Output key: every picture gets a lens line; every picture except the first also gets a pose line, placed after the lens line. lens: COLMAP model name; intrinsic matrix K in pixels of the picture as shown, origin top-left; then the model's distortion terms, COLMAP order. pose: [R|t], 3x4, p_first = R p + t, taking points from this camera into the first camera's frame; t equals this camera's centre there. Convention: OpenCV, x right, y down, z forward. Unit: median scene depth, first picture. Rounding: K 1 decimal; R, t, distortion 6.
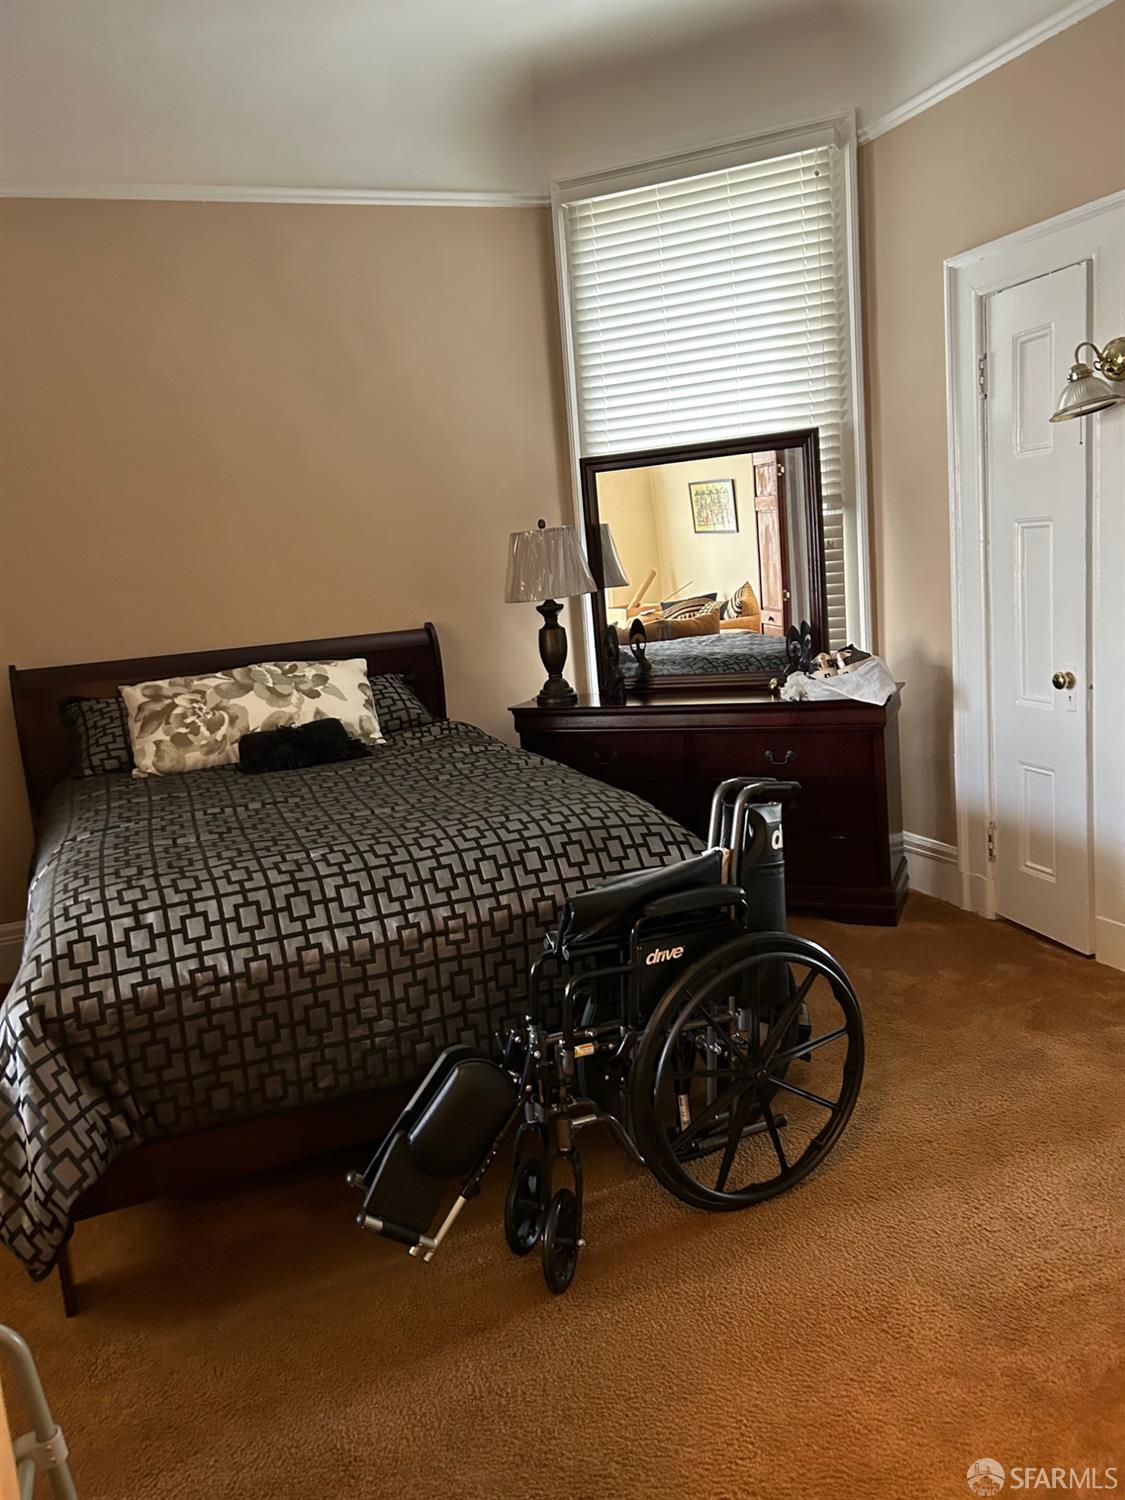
lens RADIAL K [[1150.4, 0, 549.3], [0, 1150.4, 743.5], [0, 0, 1]] dist [0.036998, -0.069679]
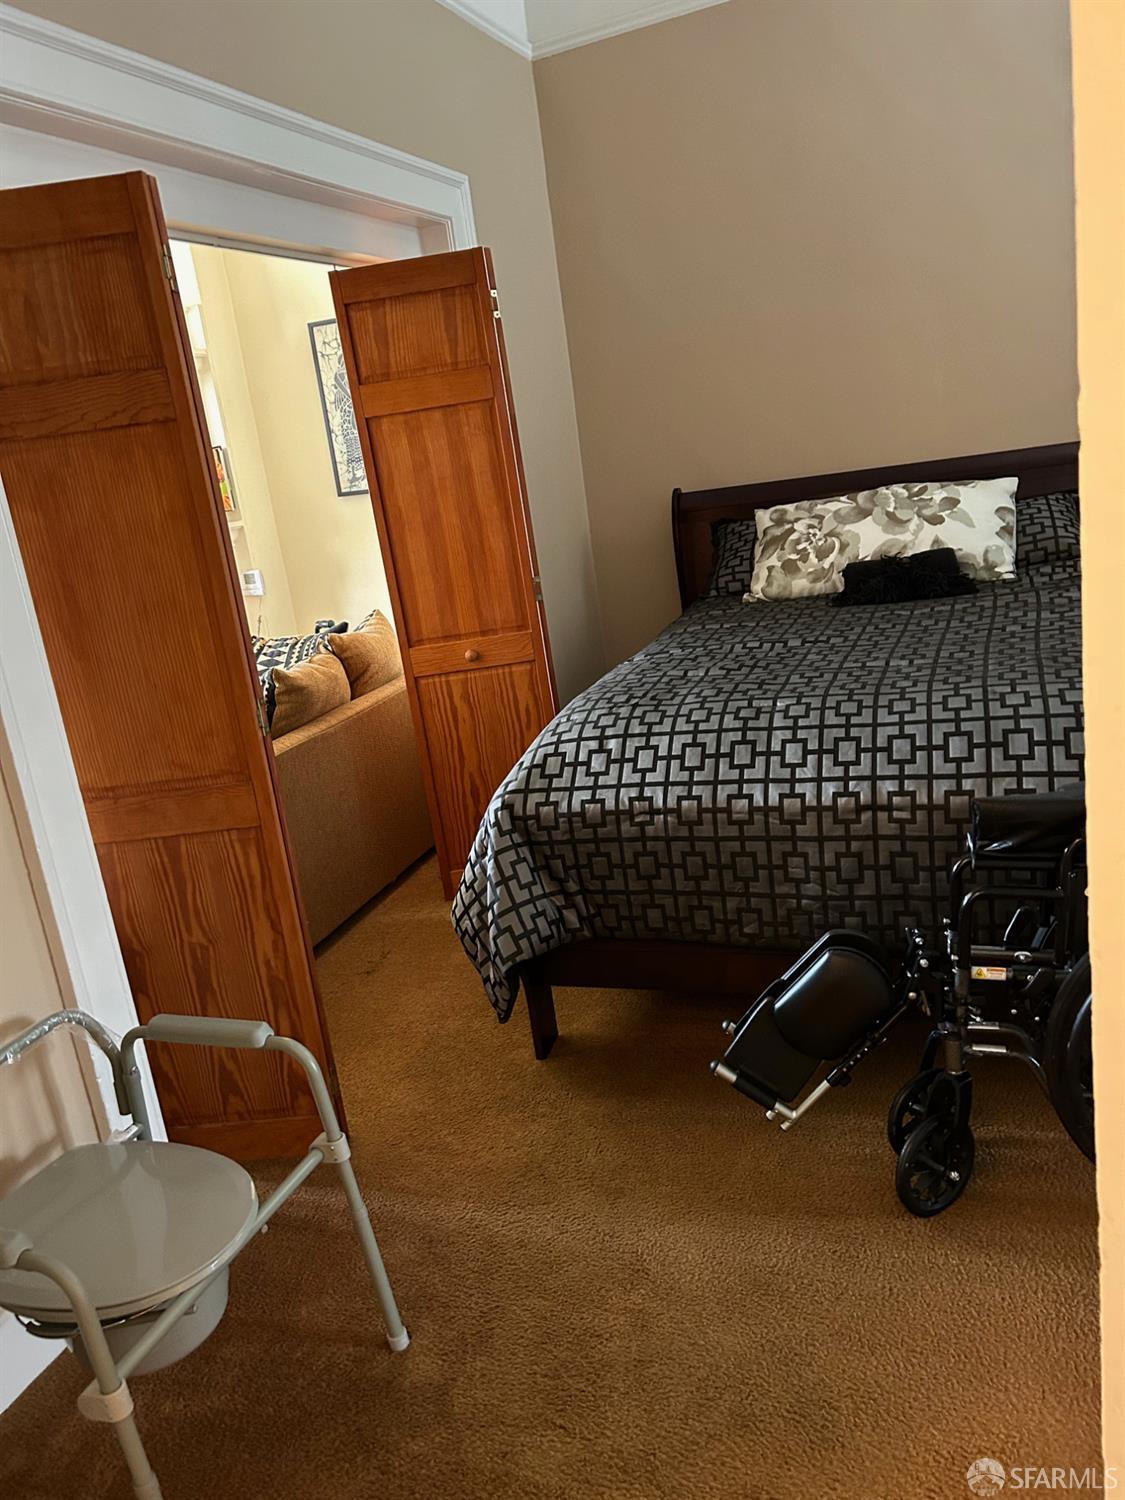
lens RADIAL K [[1150.4, 0, 551.1], [0, 1150.4, 744.8], [0, 0, 1]] dist [0.036998, -0.069679]
pose [[0.715852, 0.153776, -0.681109, 0.343213], [-0.028297, 0.981036, 0.191750, -0.053518], [0.697679, -0.117991, 0.706628, 0.184017]]
